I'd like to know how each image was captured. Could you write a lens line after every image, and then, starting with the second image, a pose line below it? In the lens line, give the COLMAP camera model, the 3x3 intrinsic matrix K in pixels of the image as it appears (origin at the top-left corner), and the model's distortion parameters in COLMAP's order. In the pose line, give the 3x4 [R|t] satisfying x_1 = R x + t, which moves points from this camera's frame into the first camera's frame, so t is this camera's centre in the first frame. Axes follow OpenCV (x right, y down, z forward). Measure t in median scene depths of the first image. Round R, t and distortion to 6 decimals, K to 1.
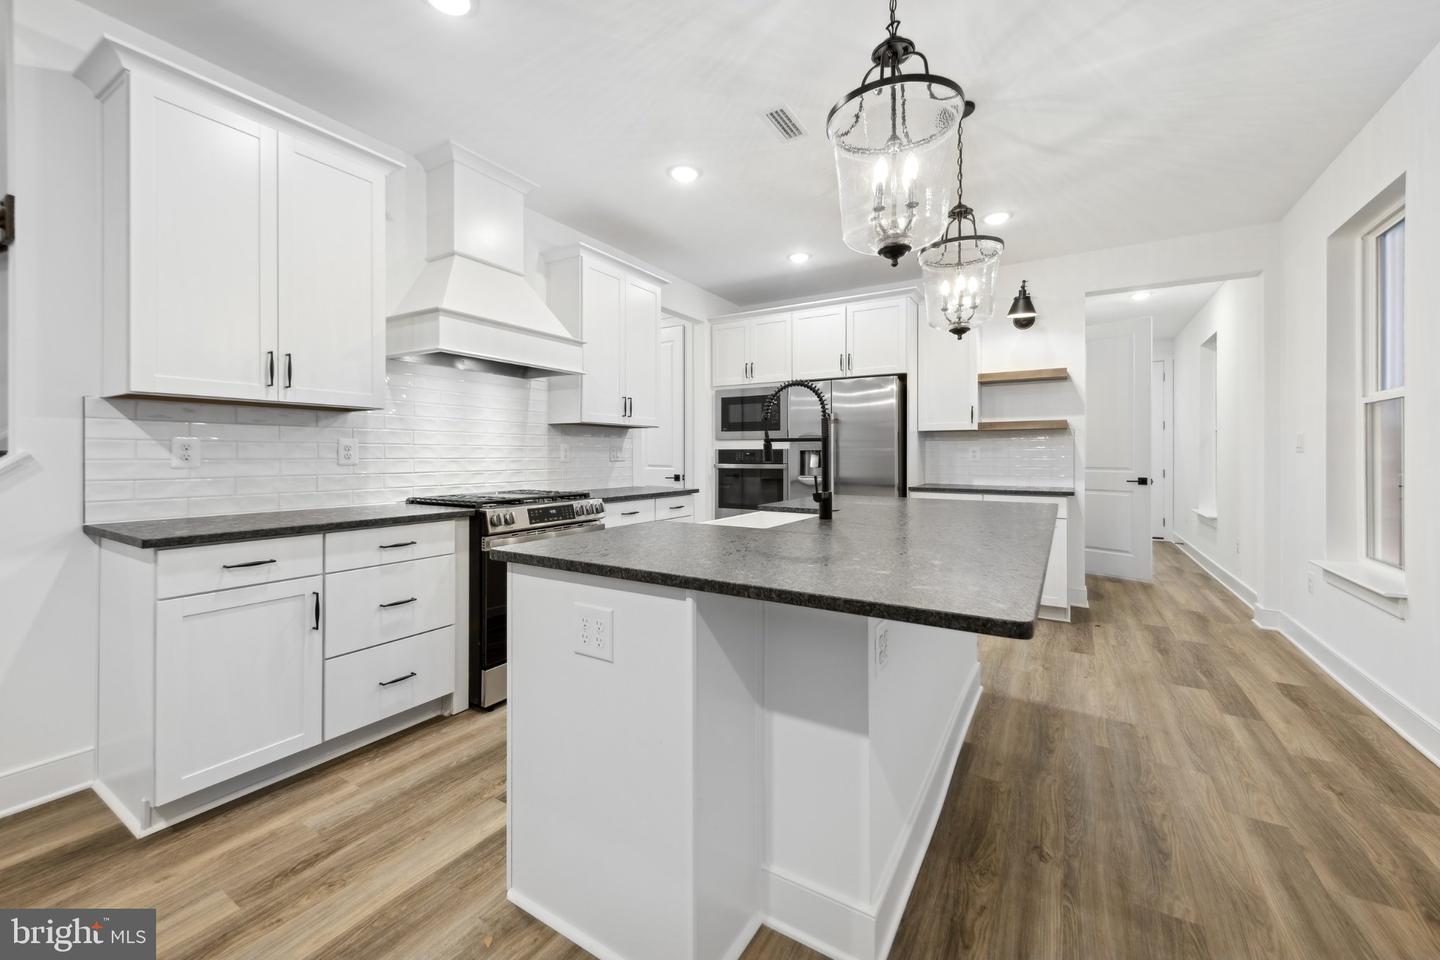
lens RADIAL K [[560.8, 0, 703.2], [0, 560.8, 454.6], [0, 0, 1]] dist [0.013030, -0.003891]
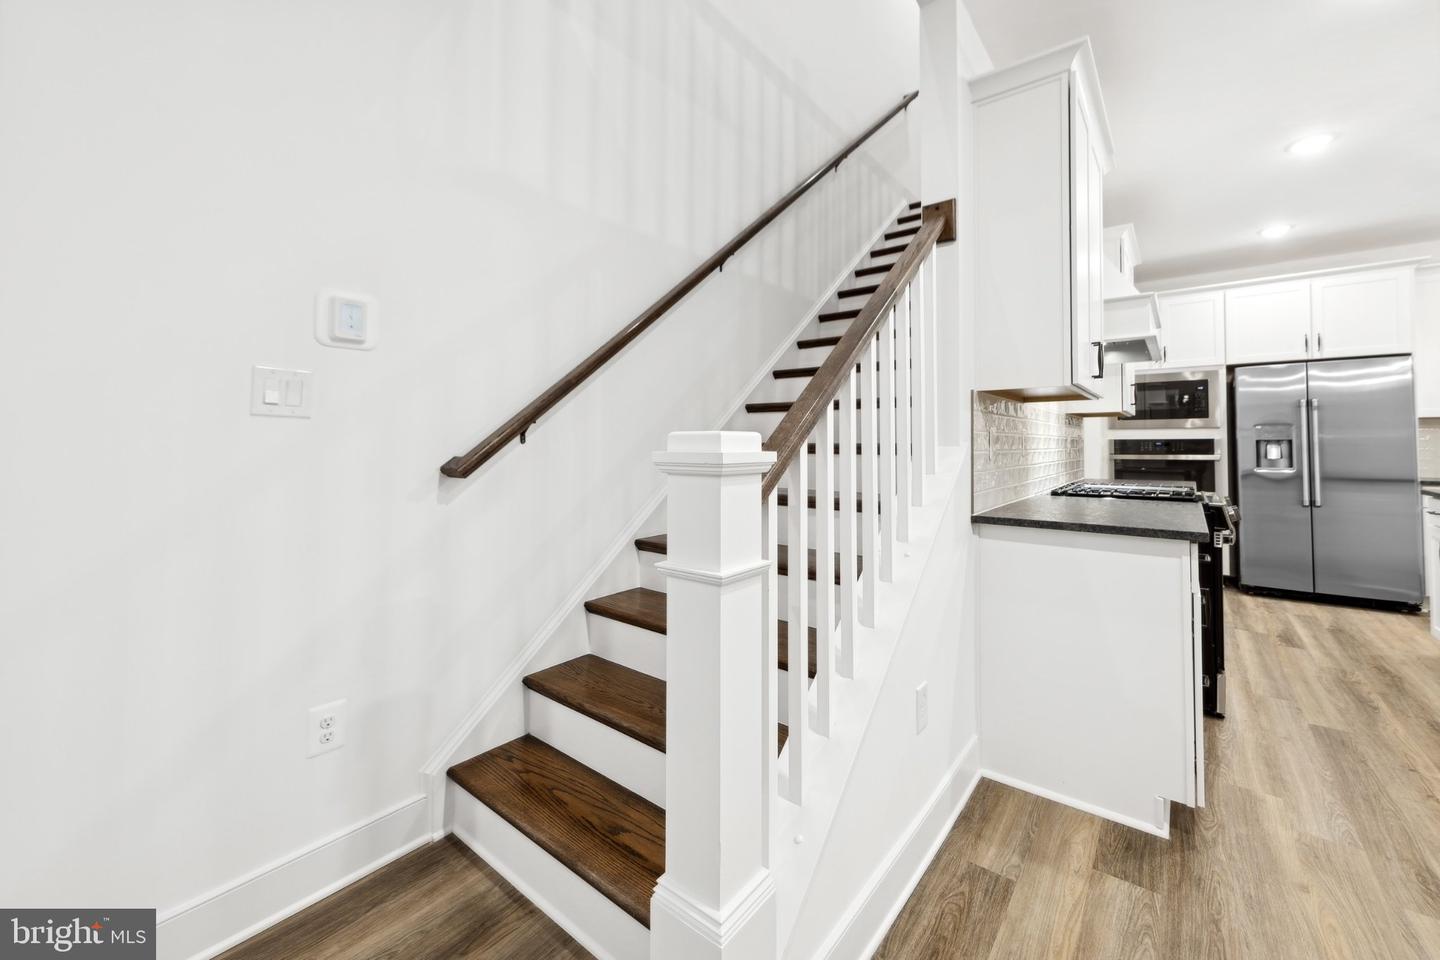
lens RADIAL K [[560.8, 0, 713.0], [0, 560.8, 435.0], [0, 0, 1]] dist [0.013030, -0.003891]
pose [[0.991985, -0.005656, -0.126231, -0.877664], [0.003352, 0.999824, -0.018451, -0.002100], [0.126313, 0.017880, 0.991829, -0.043827]]
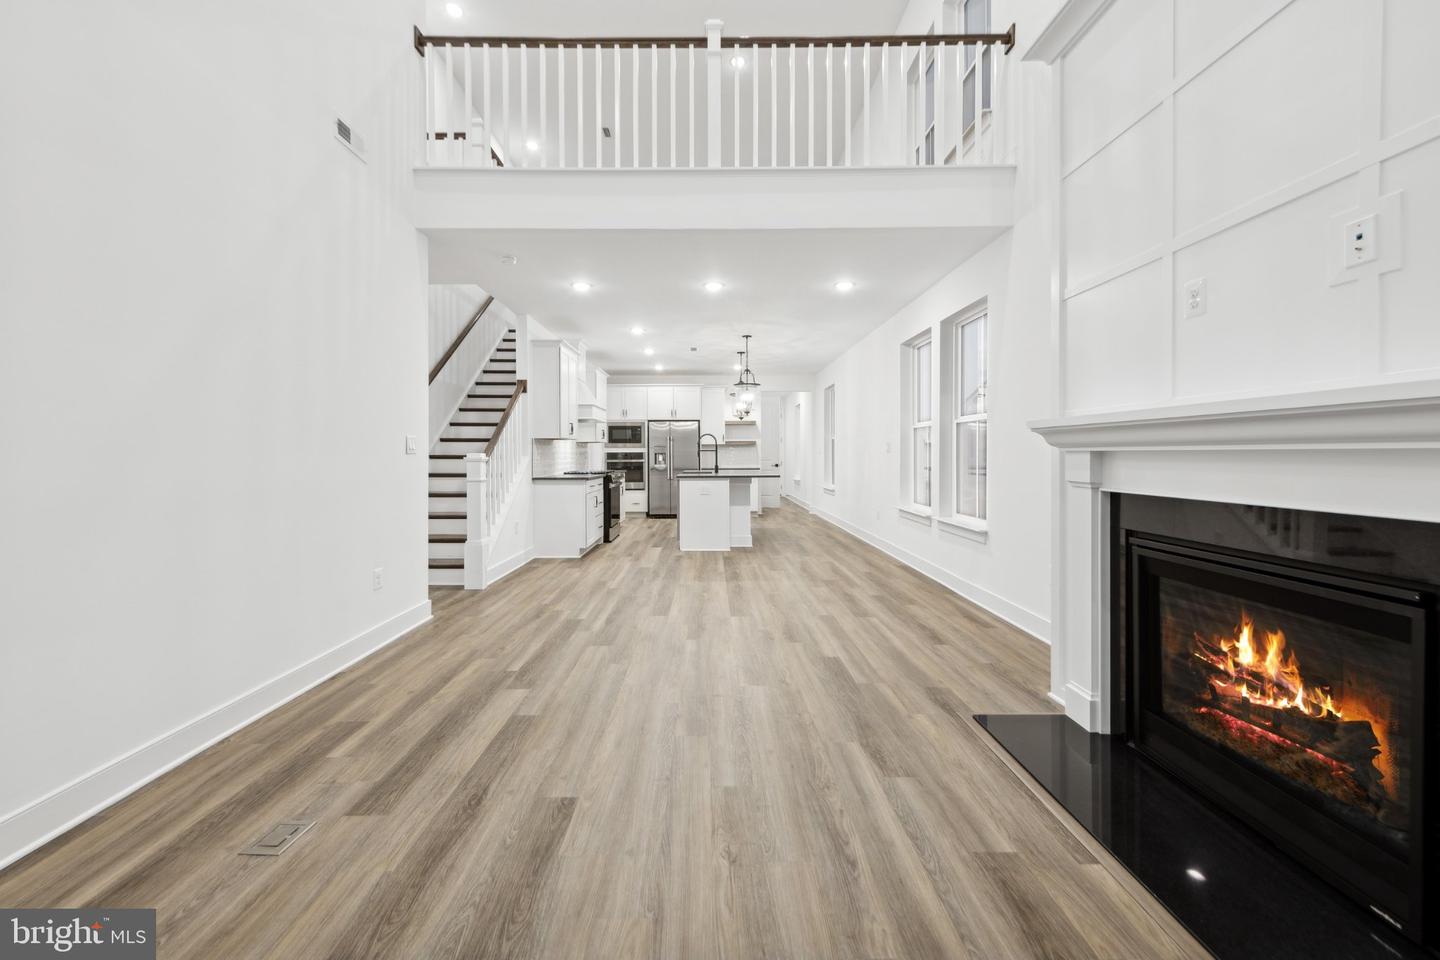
lens RADIAL K [[560.8, 0, 702.8], [0, 560.8, 458.2], [0, 0, 1]] dist [0.013030, -0.003891]
pose [[0.848234, -0.009757, 0.529531, -1.208101], [0.006453, 0.999946, 0.008088, -0.005741], [-0.529582, -0.003443, 0.848252, -1.379440]]
